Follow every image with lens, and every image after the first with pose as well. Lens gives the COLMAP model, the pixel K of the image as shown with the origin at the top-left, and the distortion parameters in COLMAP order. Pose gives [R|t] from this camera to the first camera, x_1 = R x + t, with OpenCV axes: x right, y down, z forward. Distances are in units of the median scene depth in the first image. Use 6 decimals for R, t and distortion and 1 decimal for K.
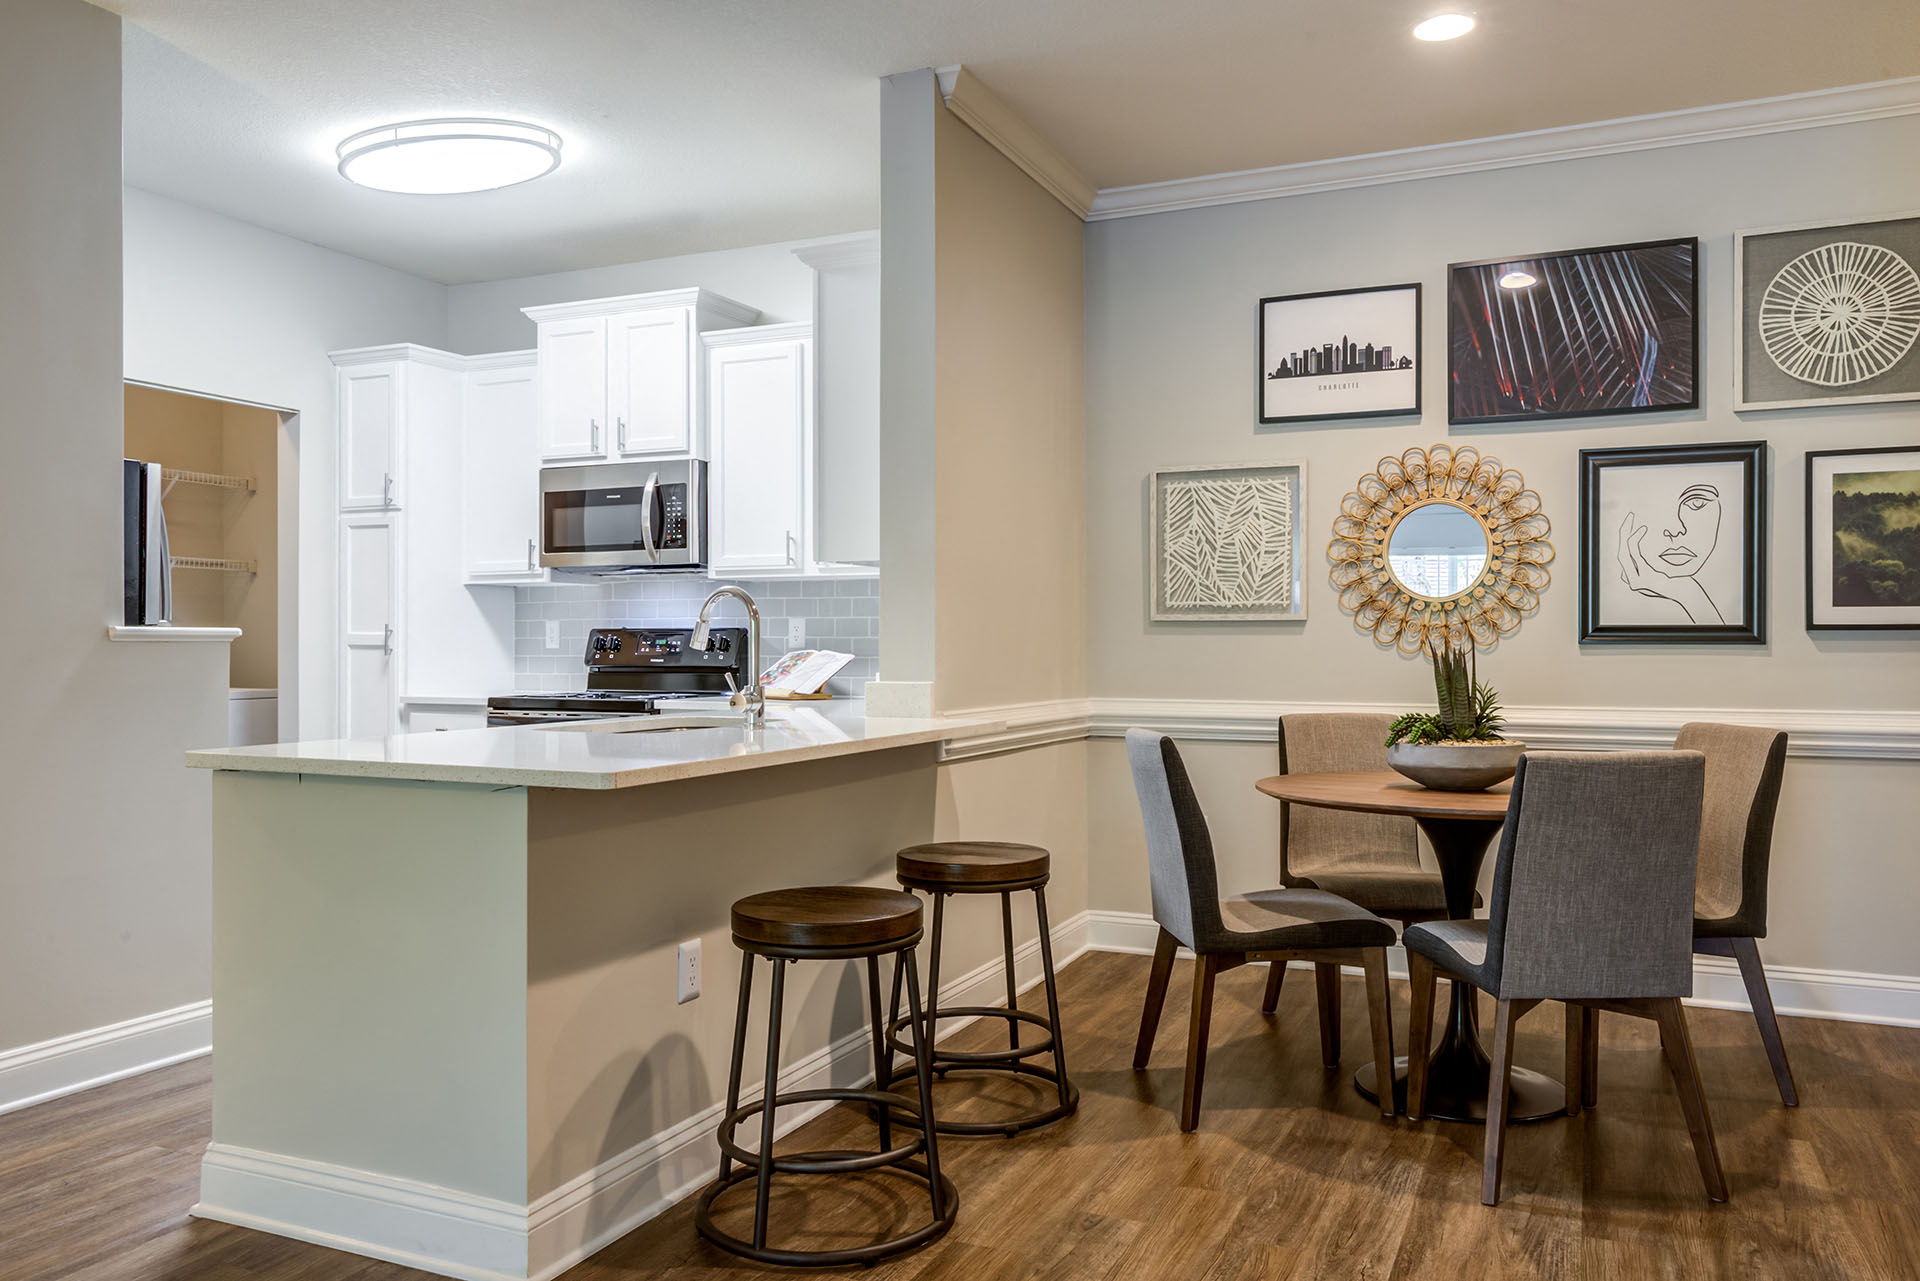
lens RADIAL K [[1381.0, 0, 962.7], [0, 1381.0, 655.0], [0, 0, 1]] dist [-0.001906, 0.010718]
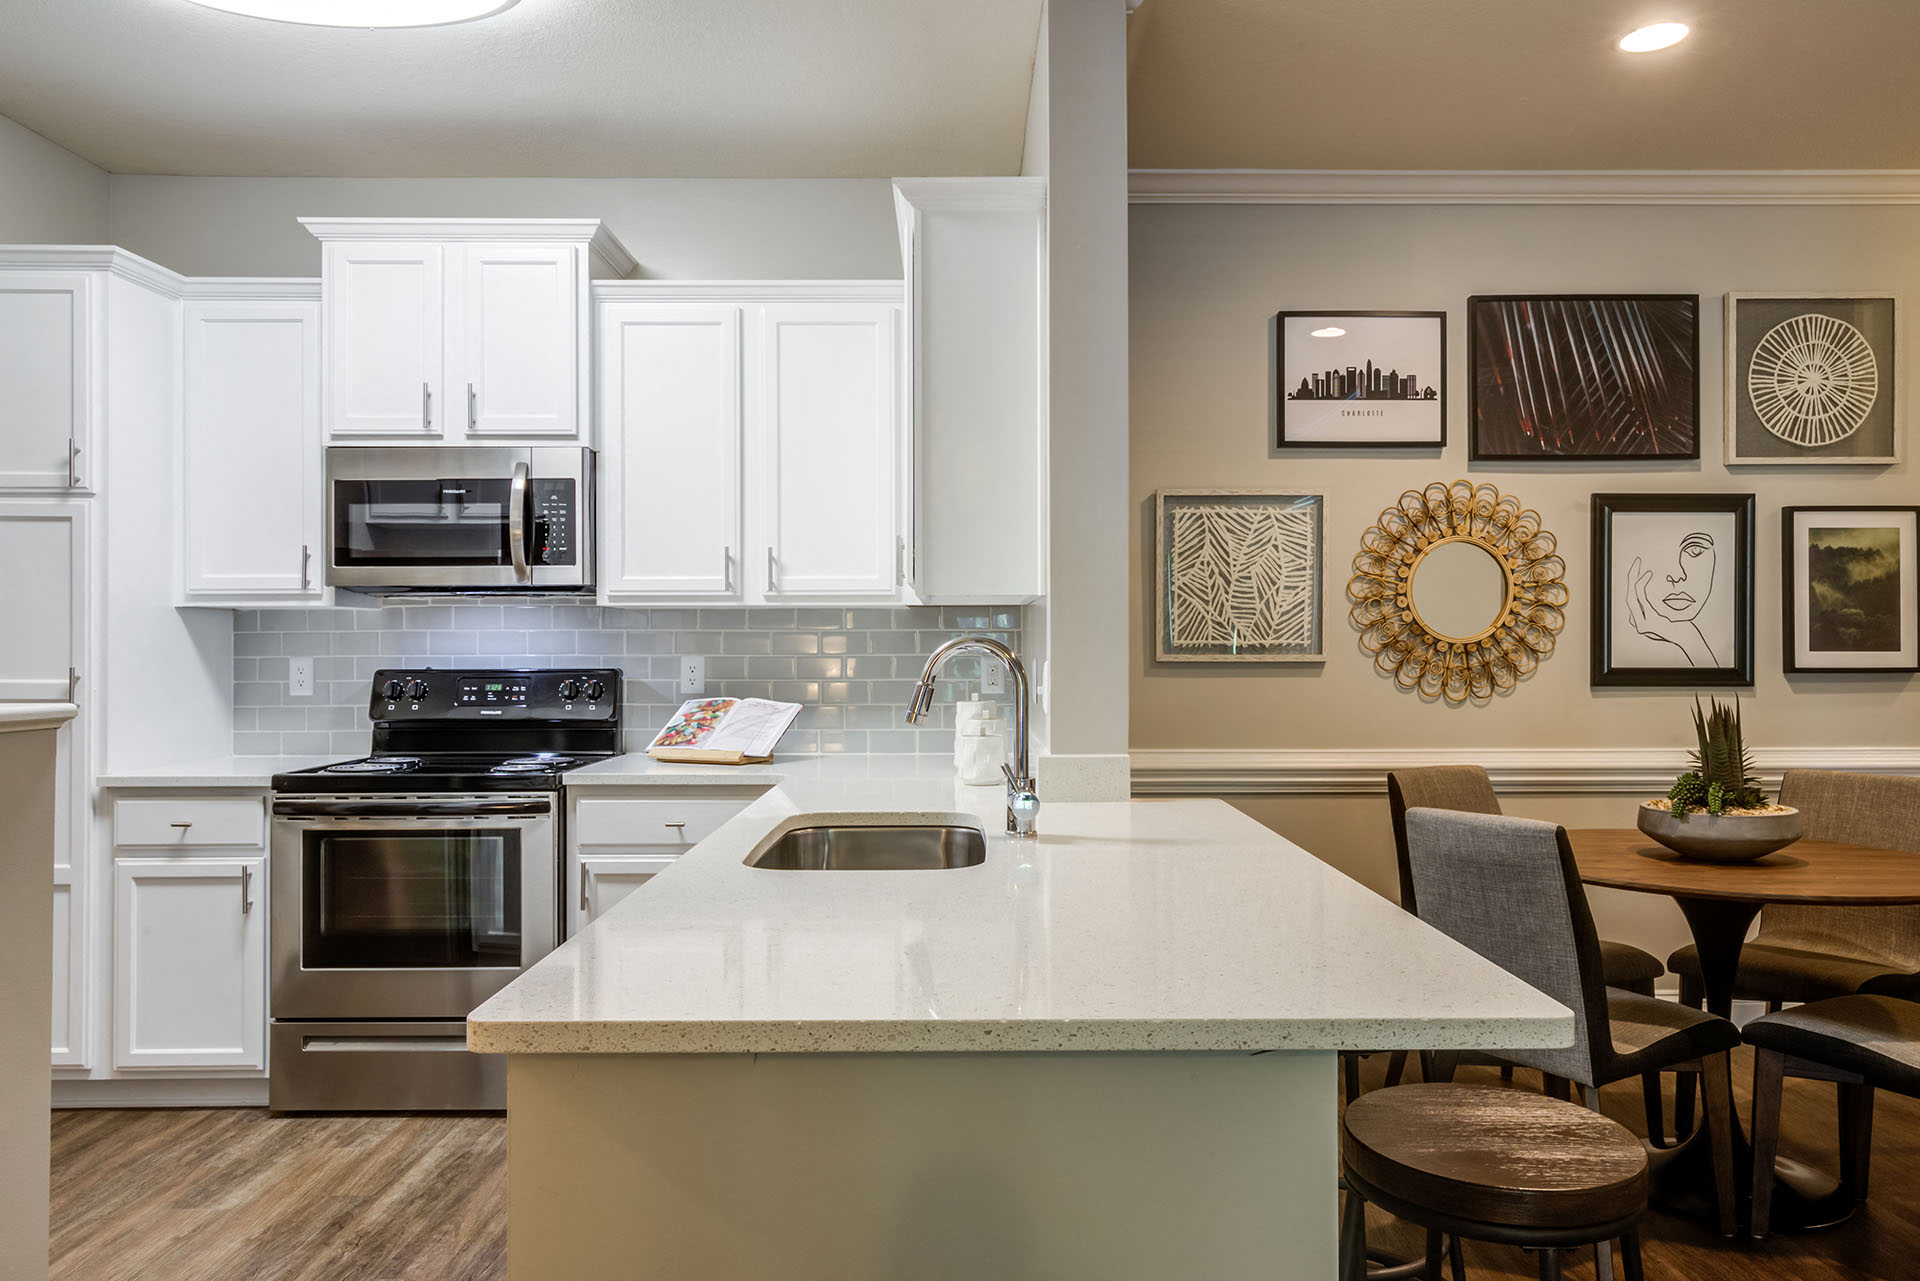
lens RADIAL K [[1291.1, 0, 965.3], [0, 1291.1, 633.2], [0, 0, 1]] dist [0.002254, 0.001709]
pose [[0.911225, 0.002387, 0.411902, -0.336785], [0.005173, 0.999838, -0.017240, -0.031204], [-0.411877, 0.017840, 0.911065, 0.315550]]
